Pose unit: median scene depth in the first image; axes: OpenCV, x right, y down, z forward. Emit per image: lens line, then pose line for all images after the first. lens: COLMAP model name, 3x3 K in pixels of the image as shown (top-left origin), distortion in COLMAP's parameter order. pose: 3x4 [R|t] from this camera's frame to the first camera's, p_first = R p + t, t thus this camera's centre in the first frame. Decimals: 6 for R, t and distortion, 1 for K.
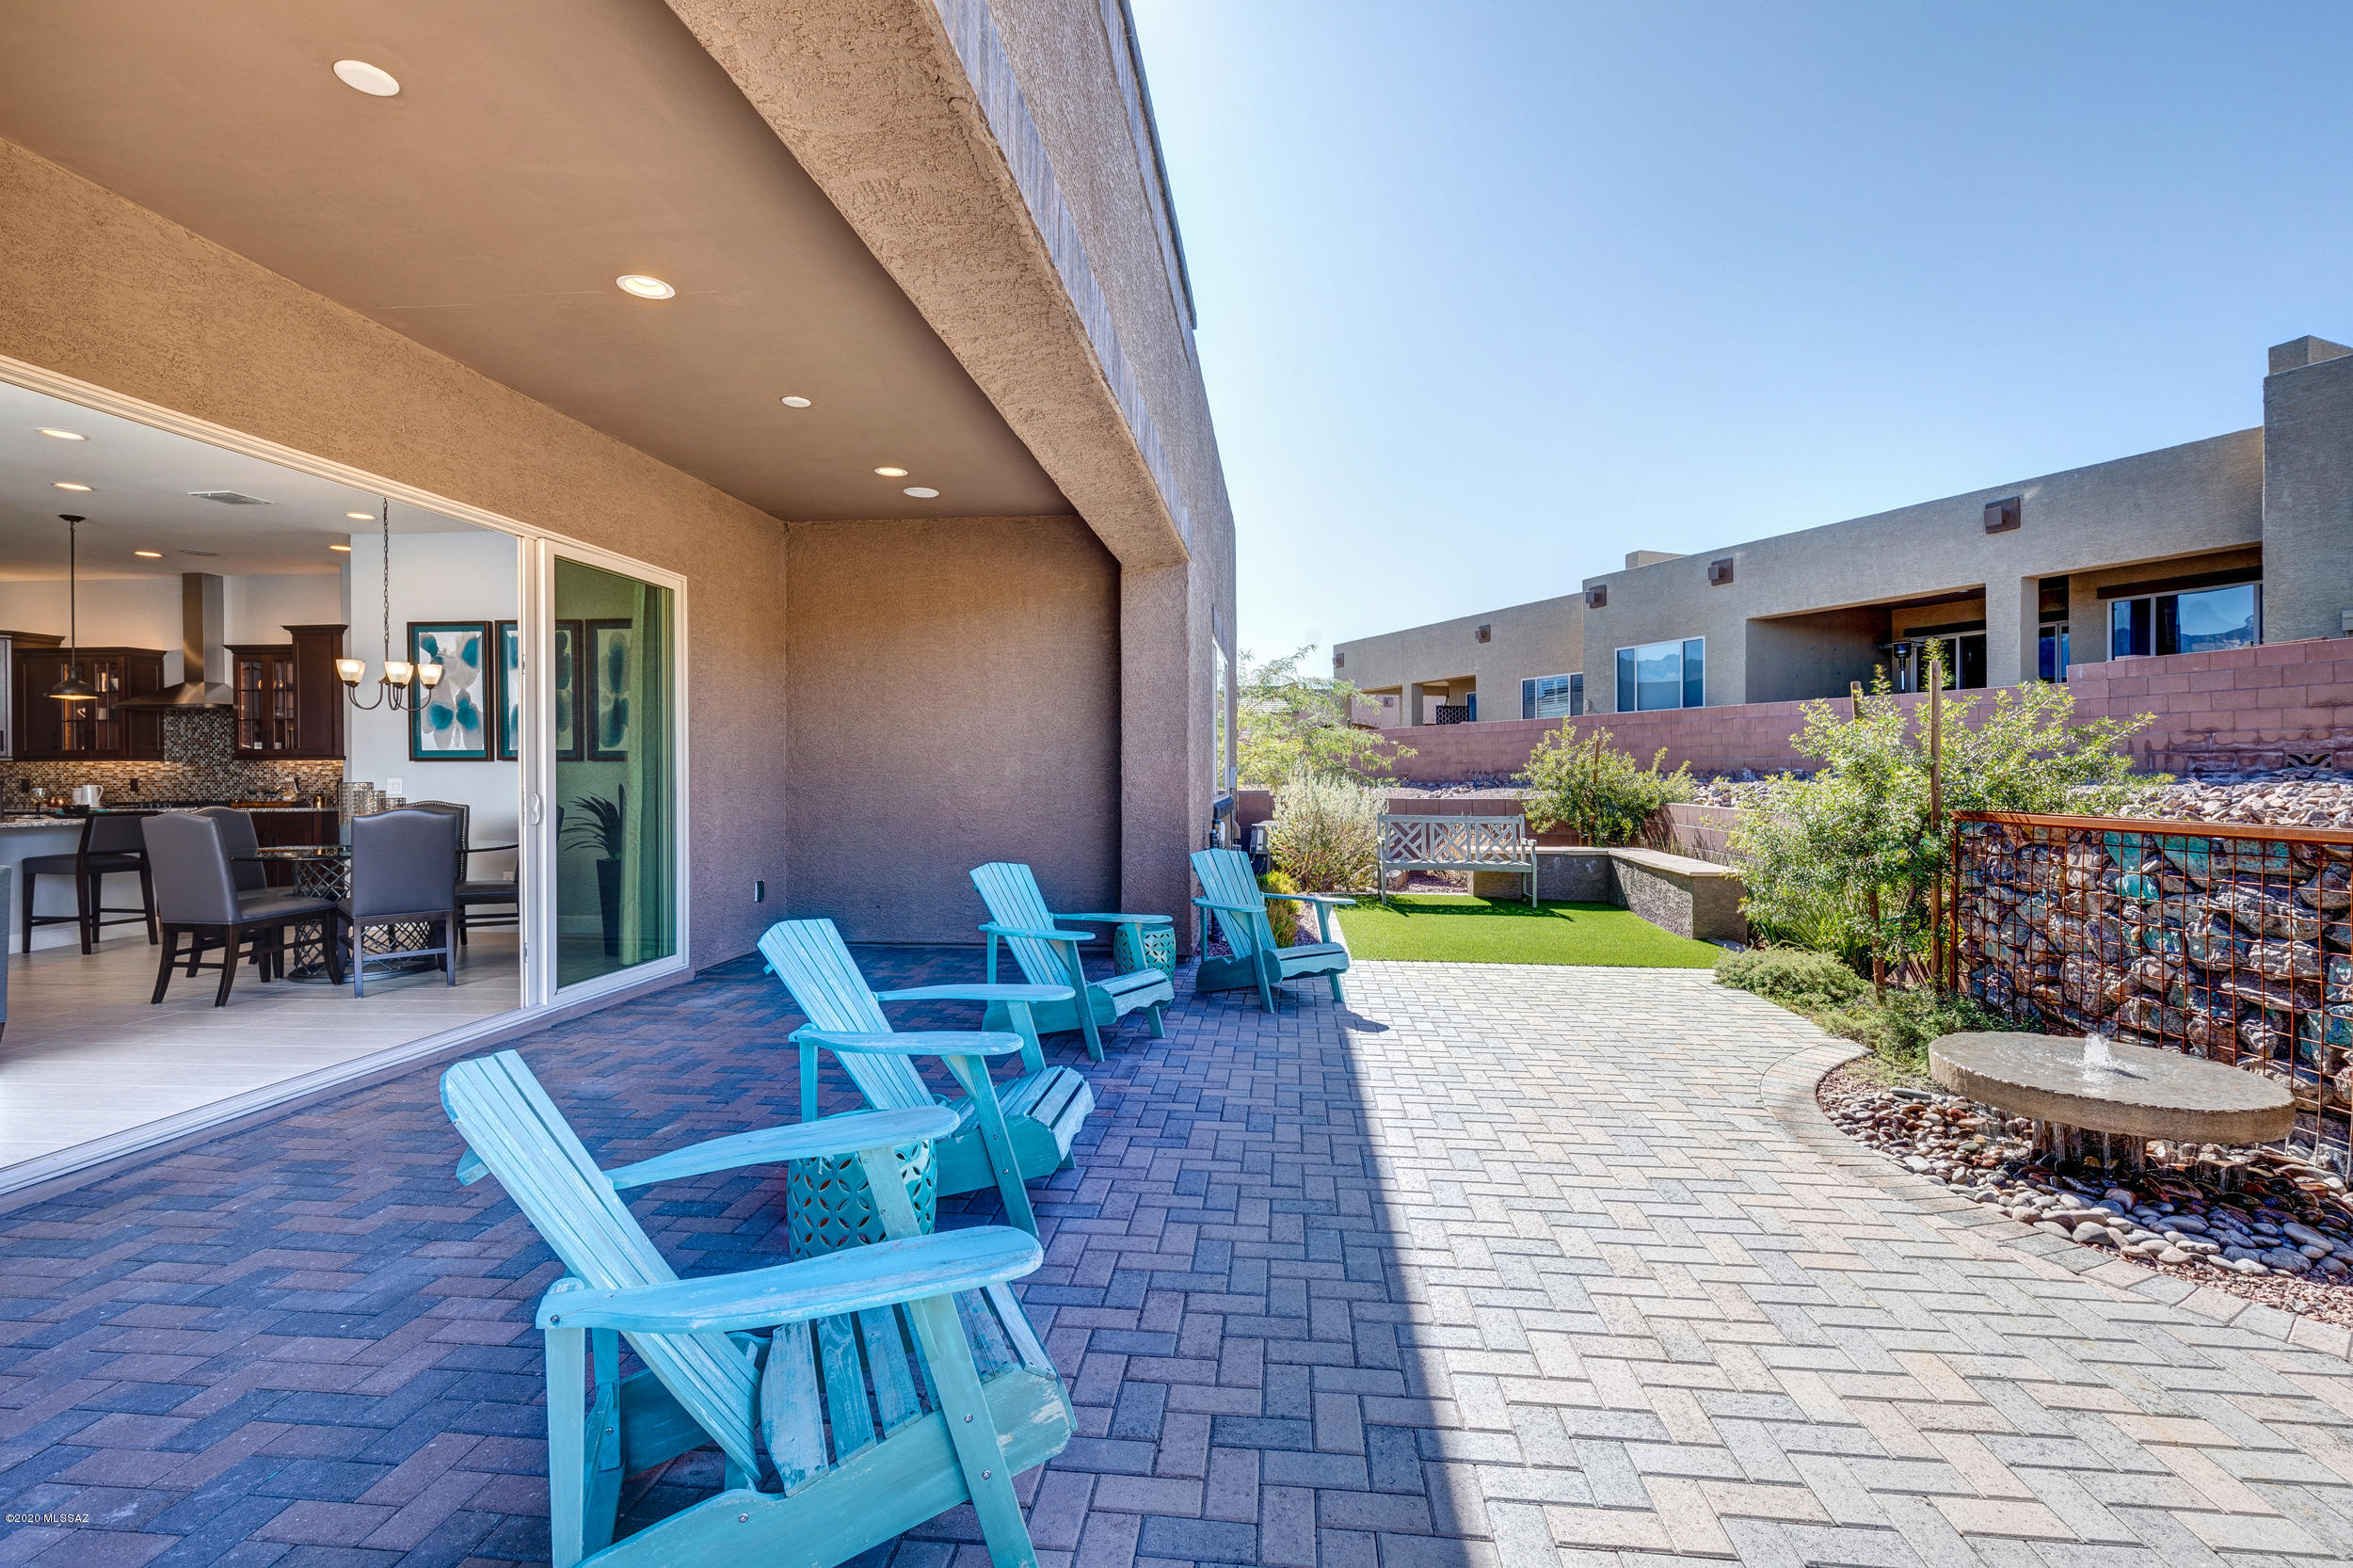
lens RADIAL K [[1065.5, 0, 1184.4], [0, 1065.5, 789.6], [0, 0, 1]] dist [0.005295, -0.000469]
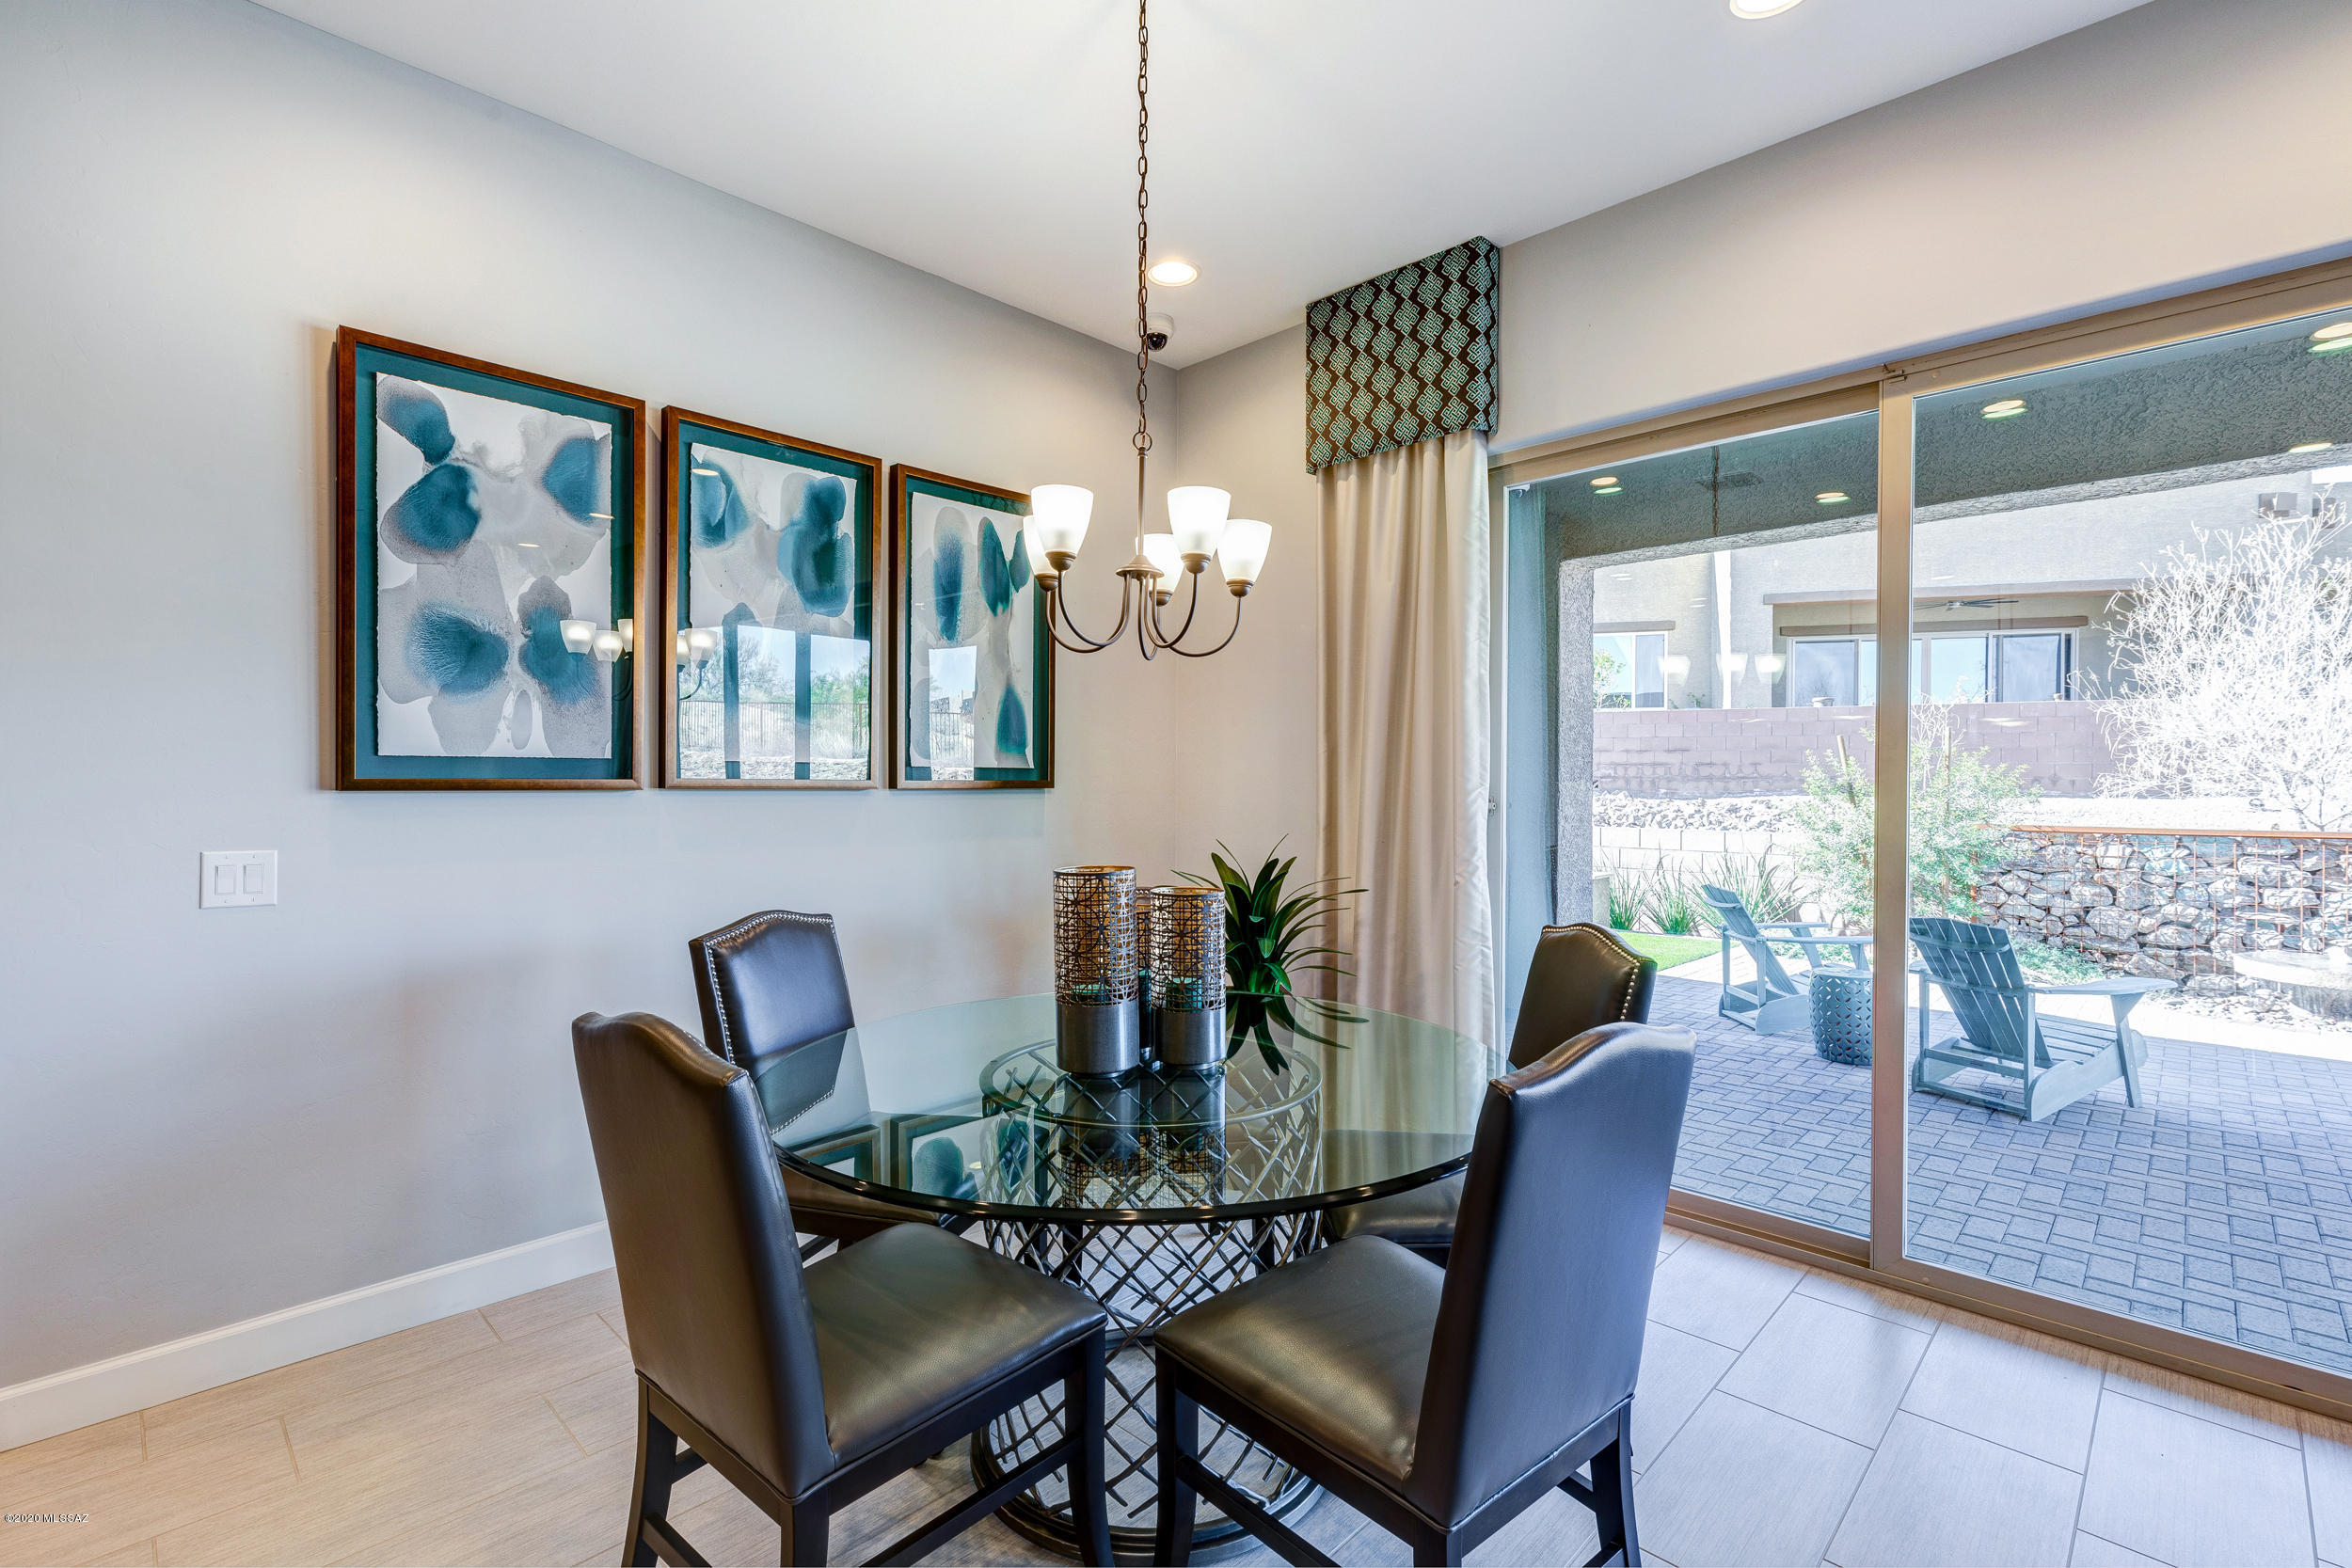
lens RADIAL K [[1052.9, 0, 1175.6], [0, 1052.9, 788.4], [0, 0, 1]] dist [0.002044, -0.000045]
pose [[0.625879, -0.003446, 0.779913, -0.810459], [0.007110, 0.999974, -0.001287, -0.025160], [-0.779888, 0.006351, 0.625887, 0.630634]]
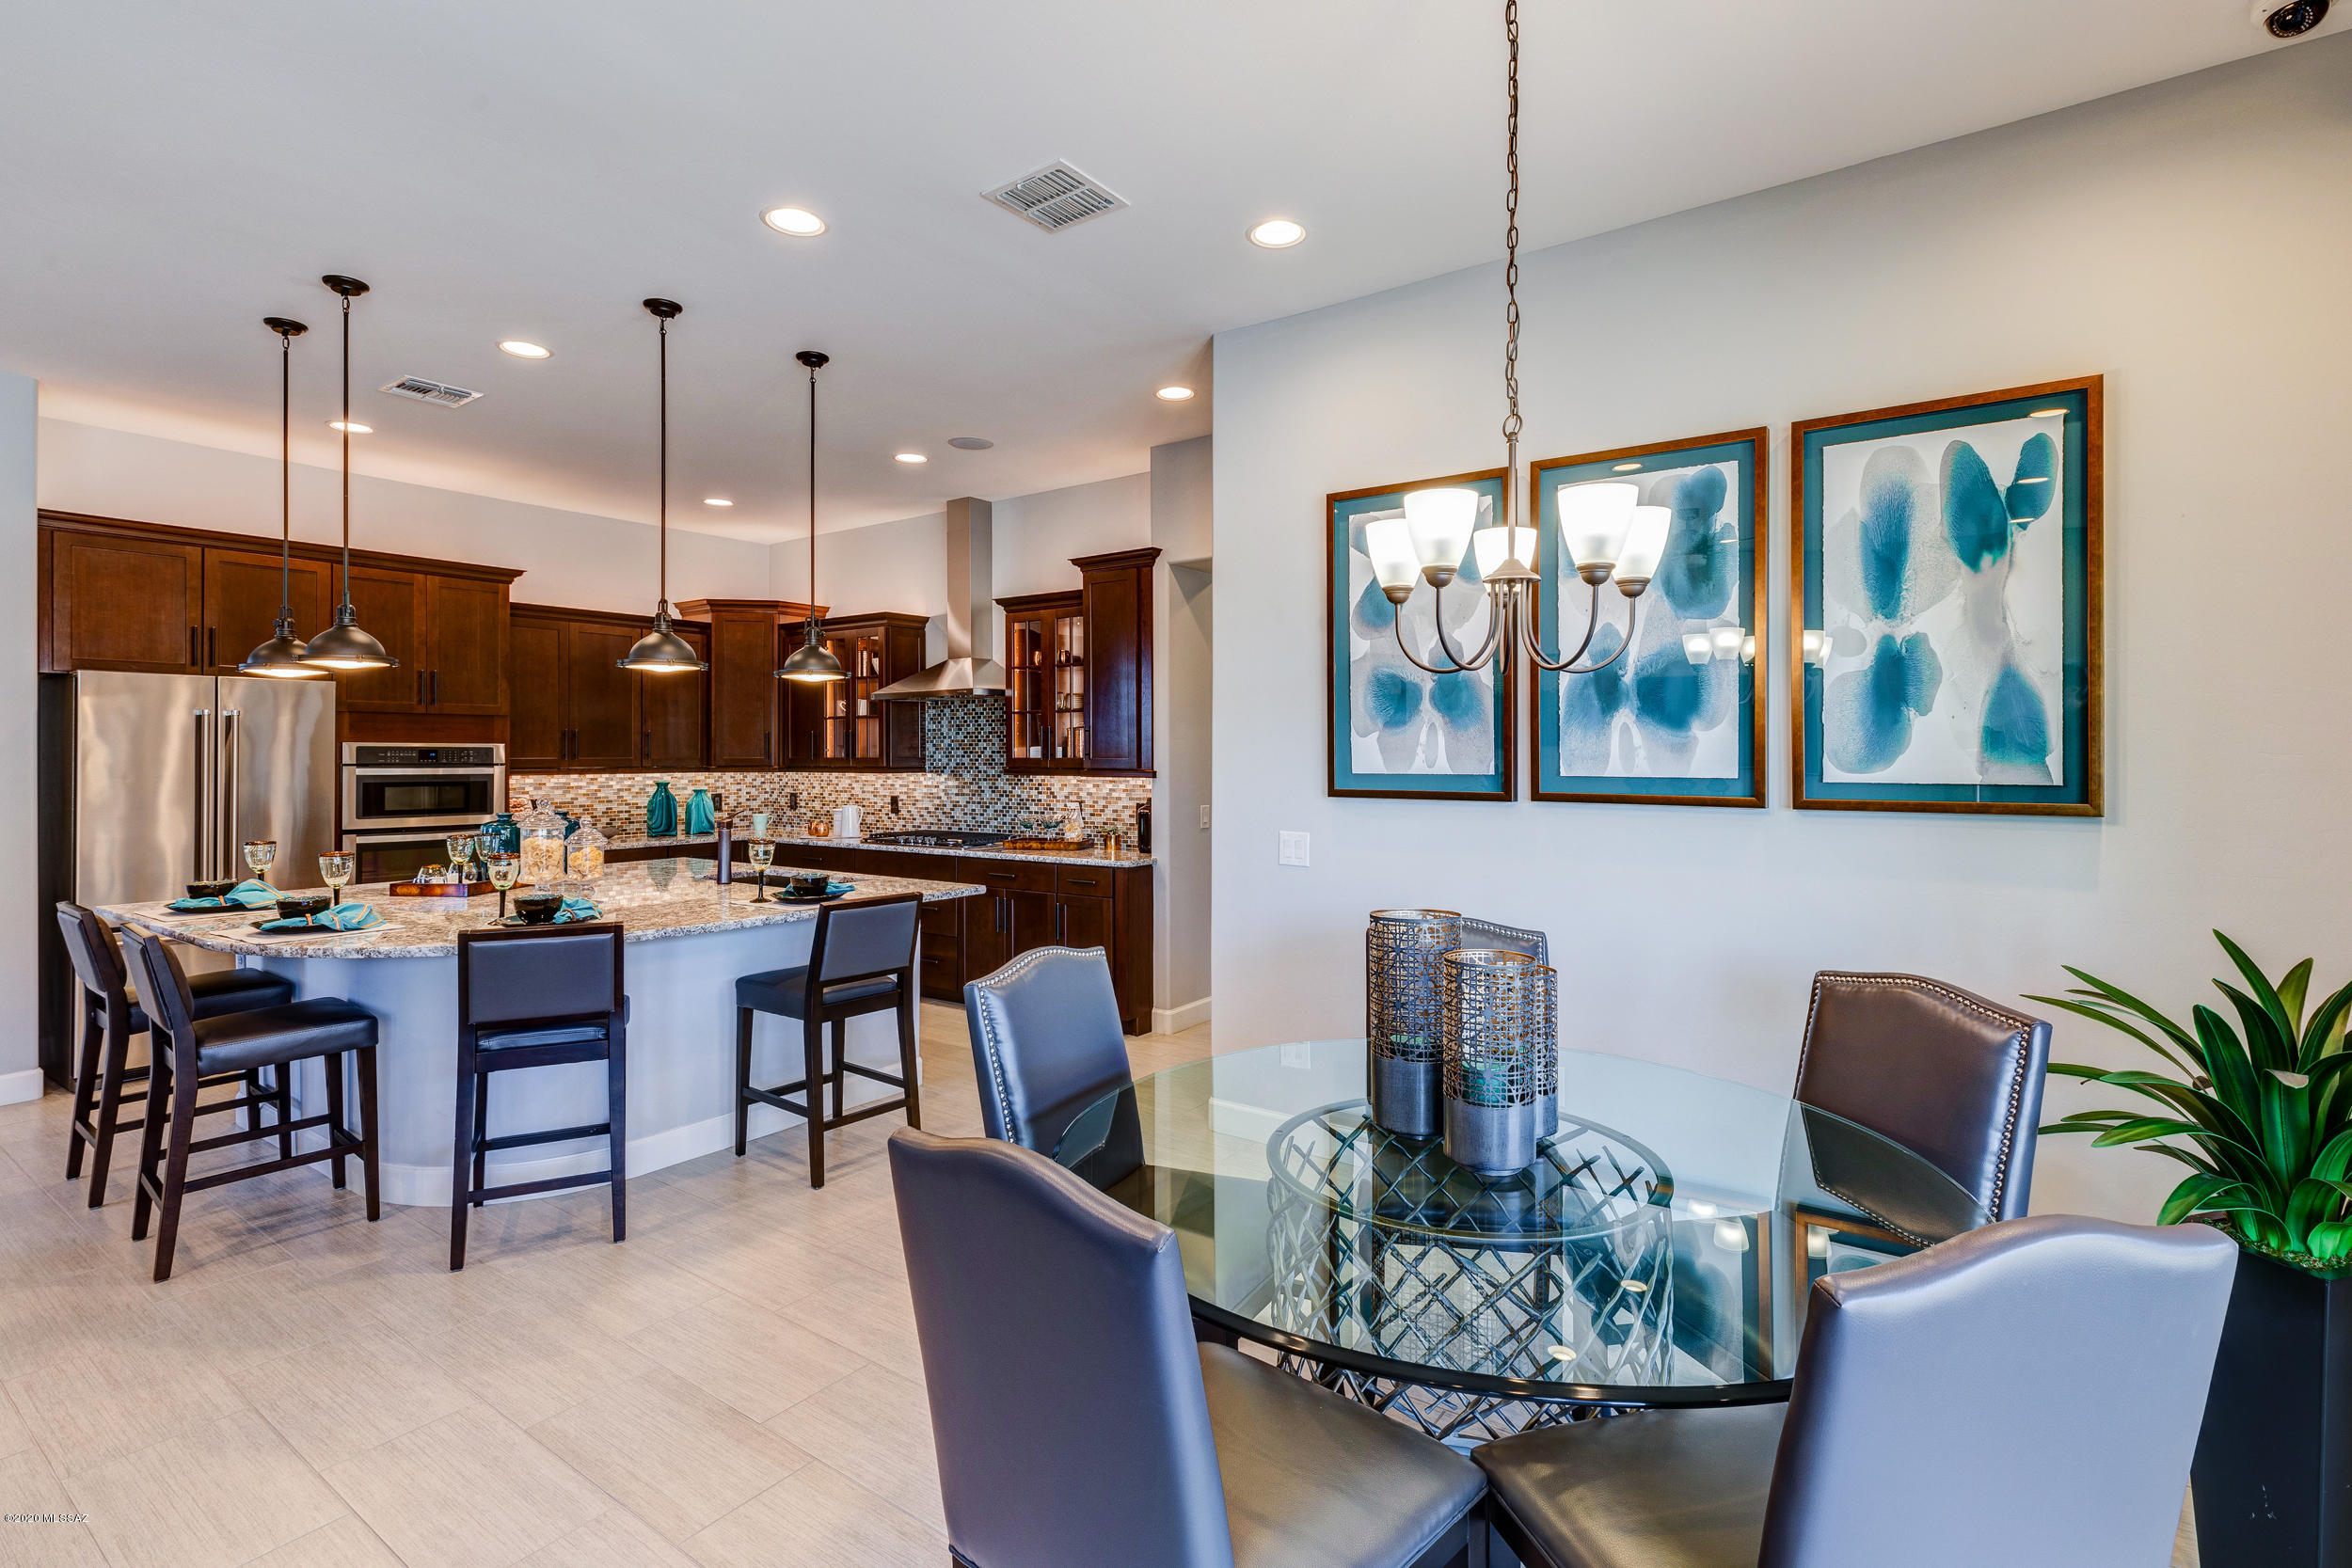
lens RADIAL K [[1086.6, 0, 1196.8], [0, 1086.6, 745.4], [0, 0, 1]] dist [0.001609, -0.000105]
pose [[0.872679, -0.003931, -0.488278, -0.547066], [-0.005927, 0.999809, -0.018644, -0.039797], [0.488258, 0.019164, 0.872489, 0.564431]]
